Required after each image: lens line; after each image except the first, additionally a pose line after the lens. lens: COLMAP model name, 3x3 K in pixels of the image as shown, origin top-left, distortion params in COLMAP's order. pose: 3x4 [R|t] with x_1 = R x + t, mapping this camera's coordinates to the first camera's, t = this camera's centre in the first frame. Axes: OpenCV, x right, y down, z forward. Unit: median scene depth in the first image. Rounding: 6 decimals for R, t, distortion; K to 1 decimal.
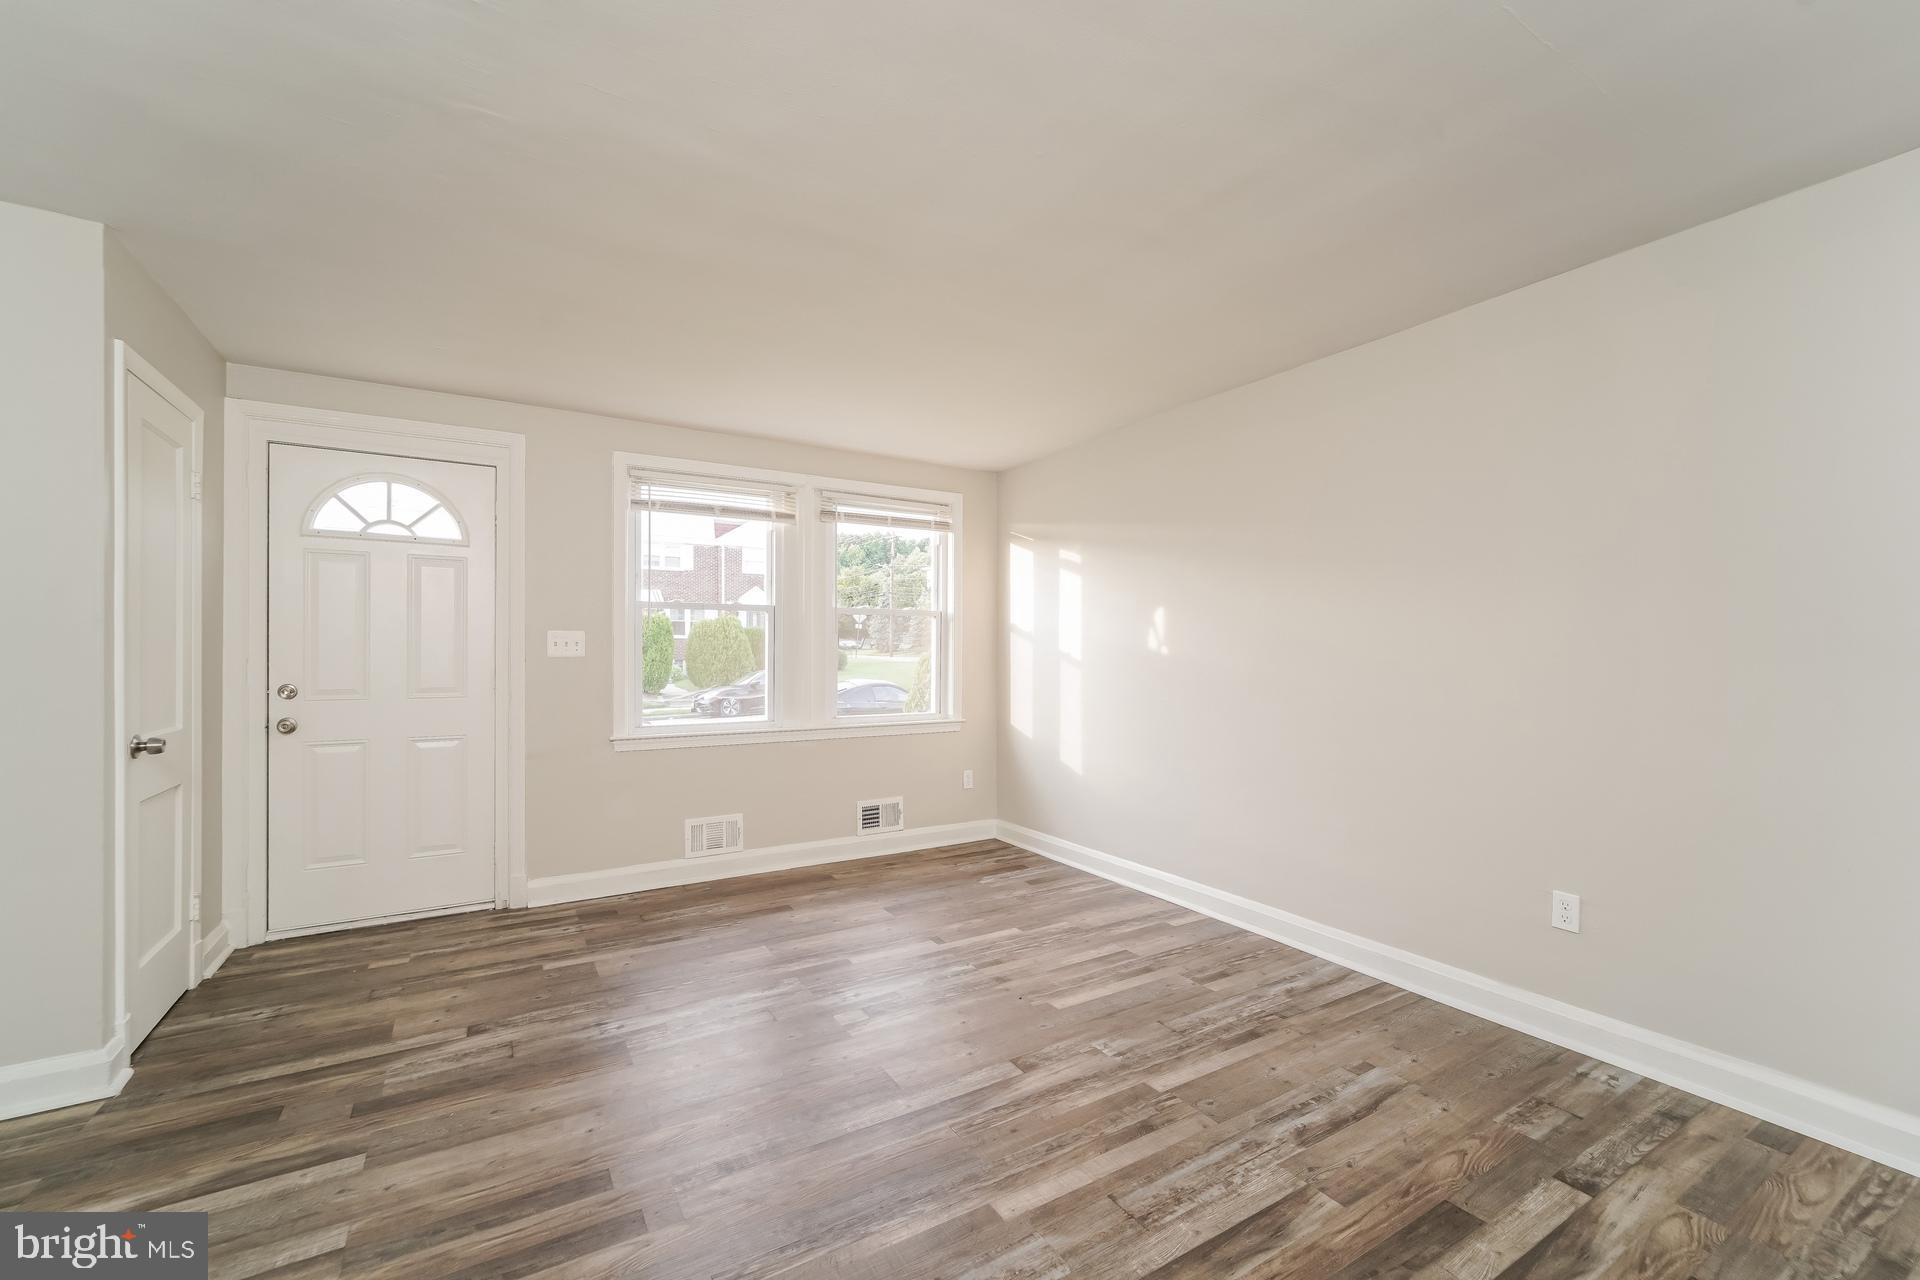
lens RADIAL K [[806.8, 0, 960.0], [0, 806.8, 640.0], [0, 0, 1]] dist [-0.000407, -0.000133]
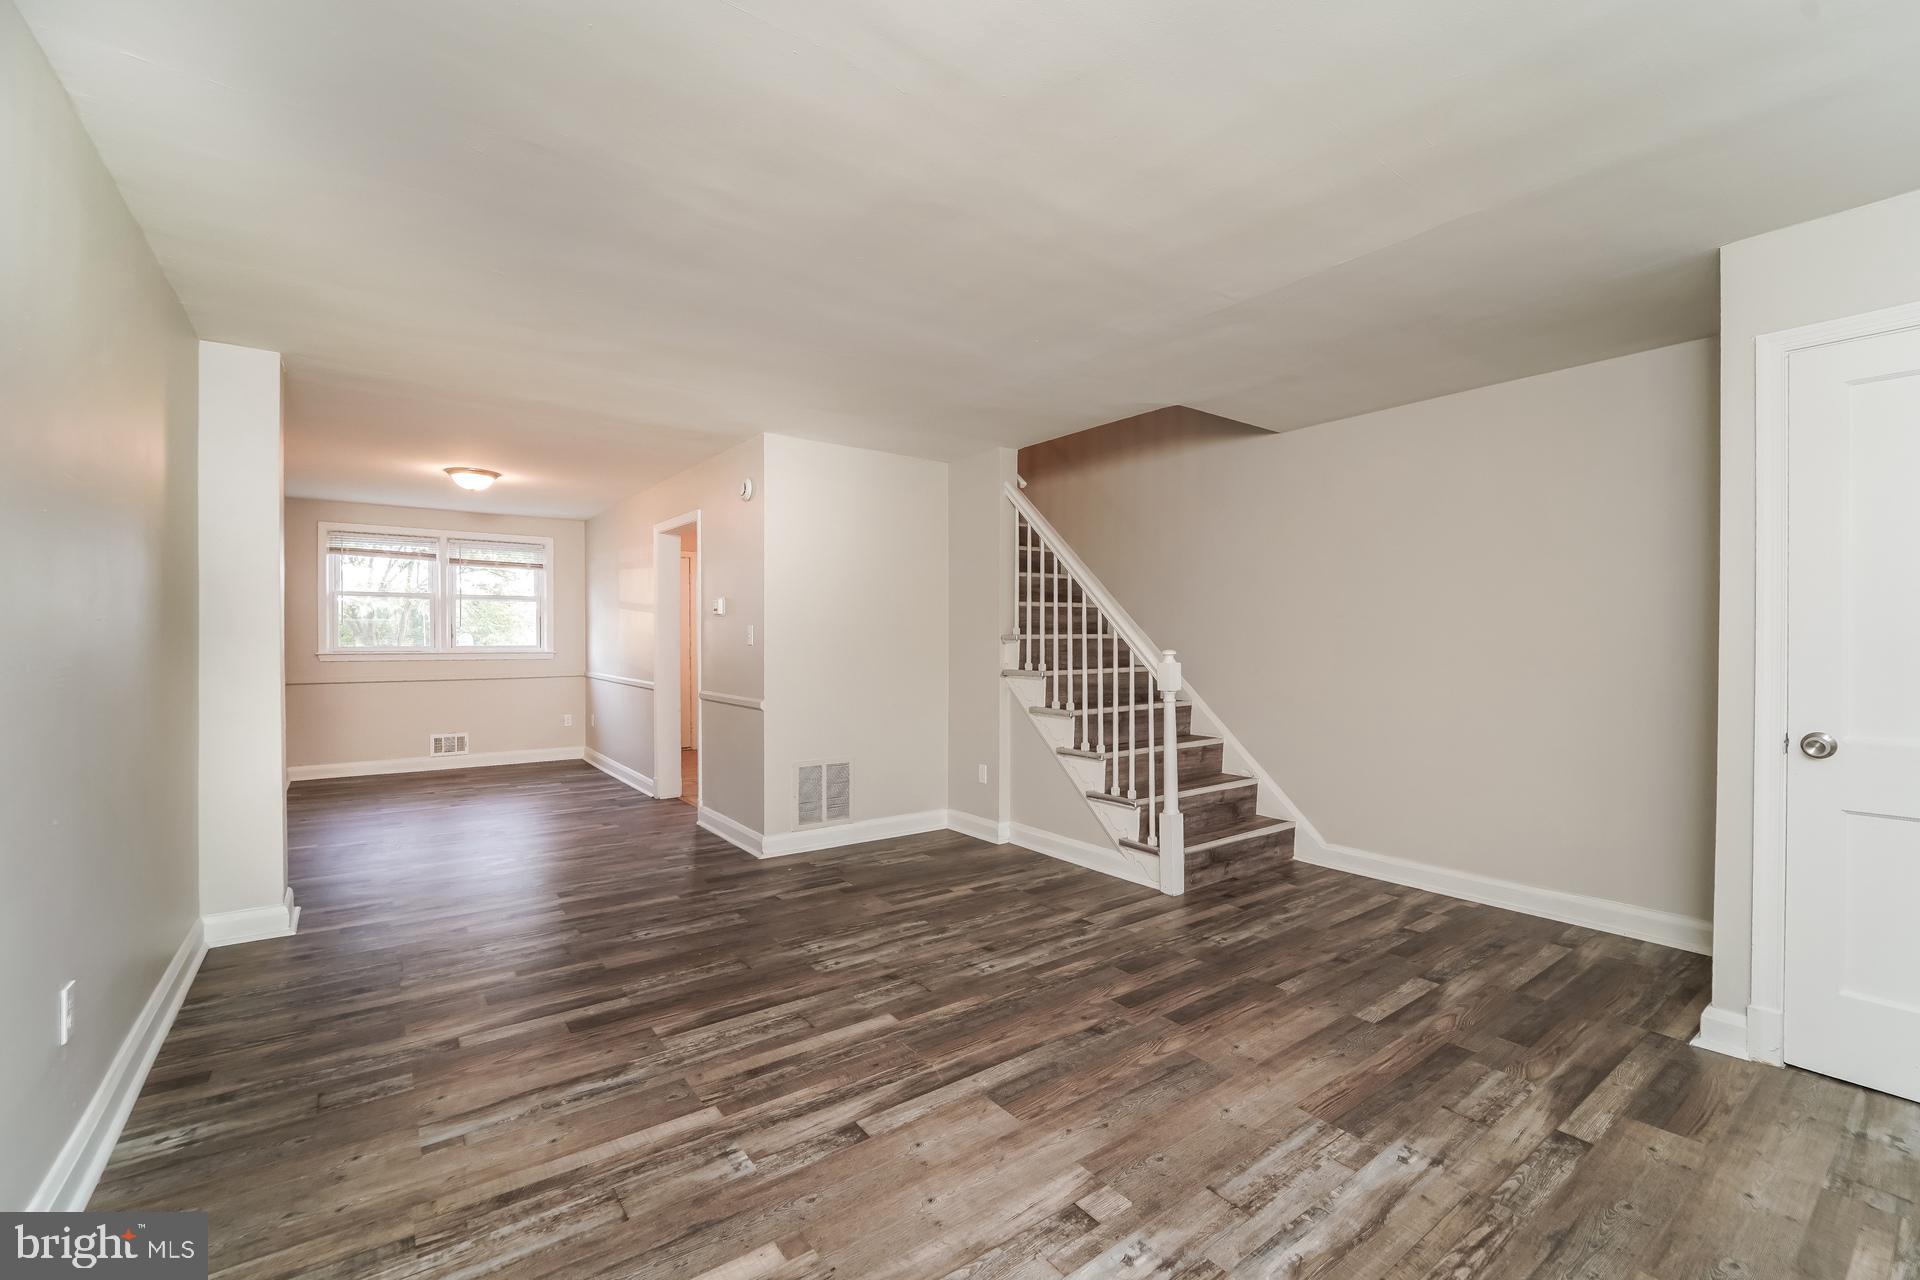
lens RADIAL K [[806.8, 0, 960.0], [0, 806.8, 640.0], [0, 0, 1]] dist [-0.000407, -0.000133]
pose [[-0.995709, -0.001299, -0.092535, 0.049411], [-0.000401, 0.999953, -0.009721, 0.022503], [0.092543, -0.009642, -0.995662, 1.941739]]
